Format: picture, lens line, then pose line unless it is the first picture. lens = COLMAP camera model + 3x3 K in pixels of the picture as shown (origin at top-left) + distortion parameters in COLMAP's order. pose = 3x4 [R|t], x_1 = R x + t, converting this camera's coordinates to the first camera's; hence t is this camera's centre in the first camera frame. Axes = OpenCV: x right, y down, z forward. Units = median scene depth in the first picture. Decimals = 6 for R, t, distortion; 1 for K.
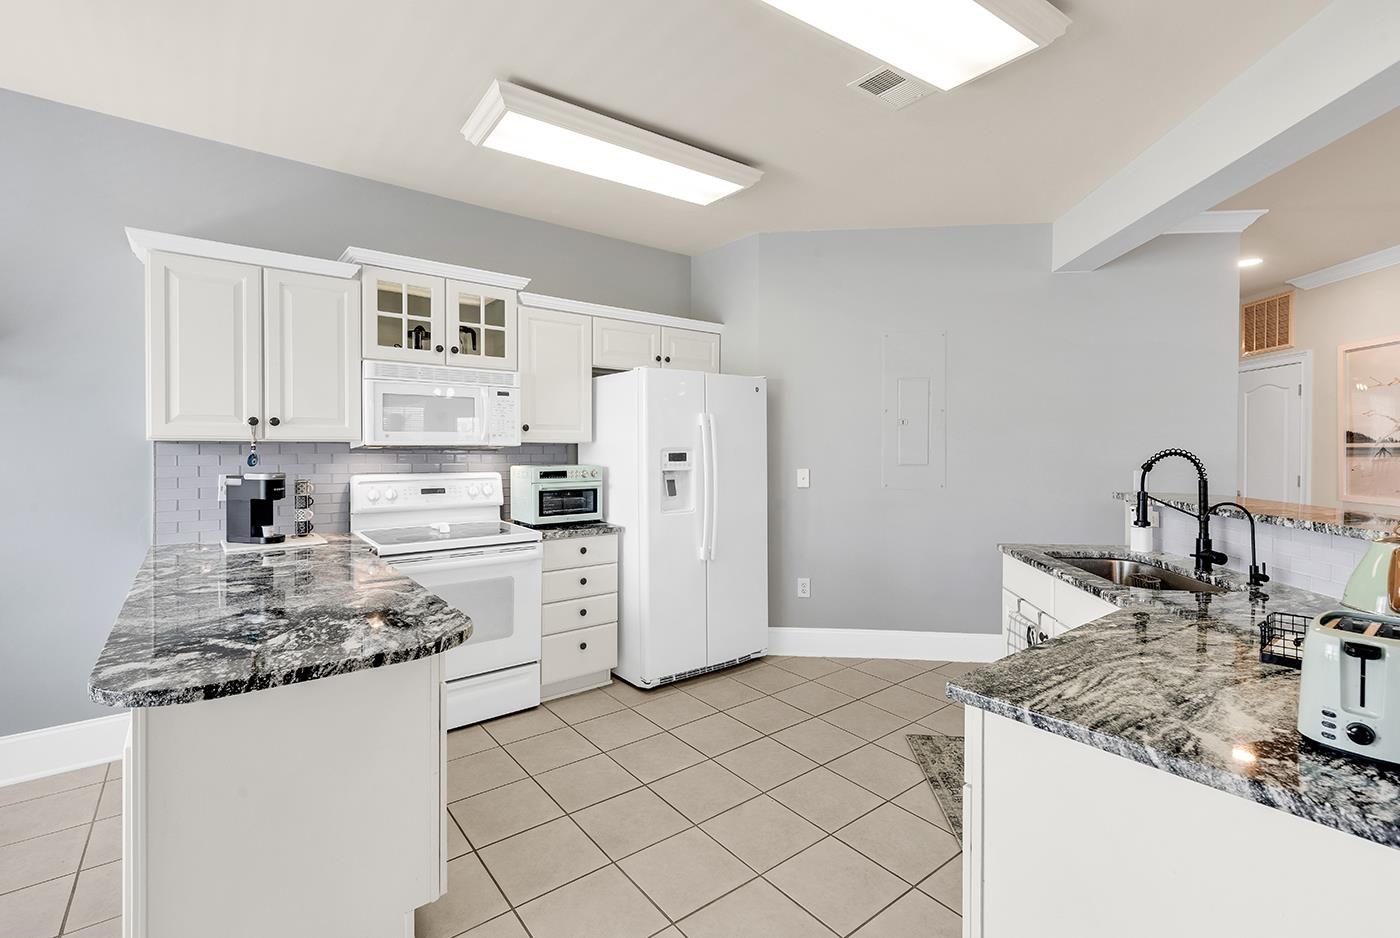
lens RADIAL K [[628.3, 0, 699.6], [0, 628.3, 447.1], [0, 0, 1]] dist [-0.001342, -0.000525]
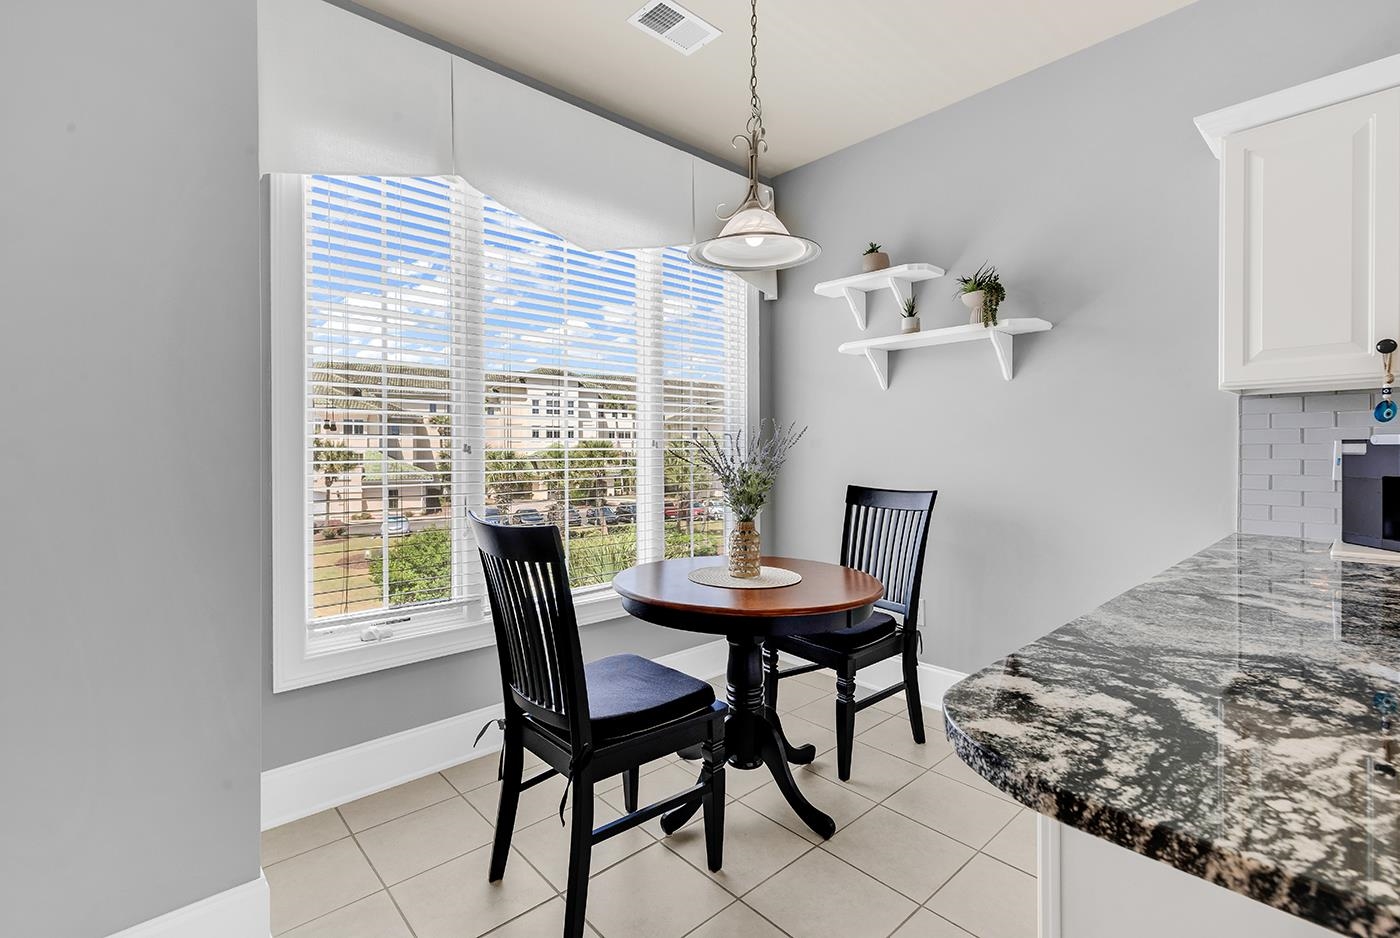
lens RADIAL K [[635.5, 0, 705.0], [0, 635.5, 460.8], [0, 0, 1]] dist [-0.000592, -0.000125]
pose [[0.073426, 0.013078, -0.997215, -0.128886], [0.001715, 0.999911, 0.013240, 0.050145], [0.997299, -0.002682, 0.073397, 0.258638]]
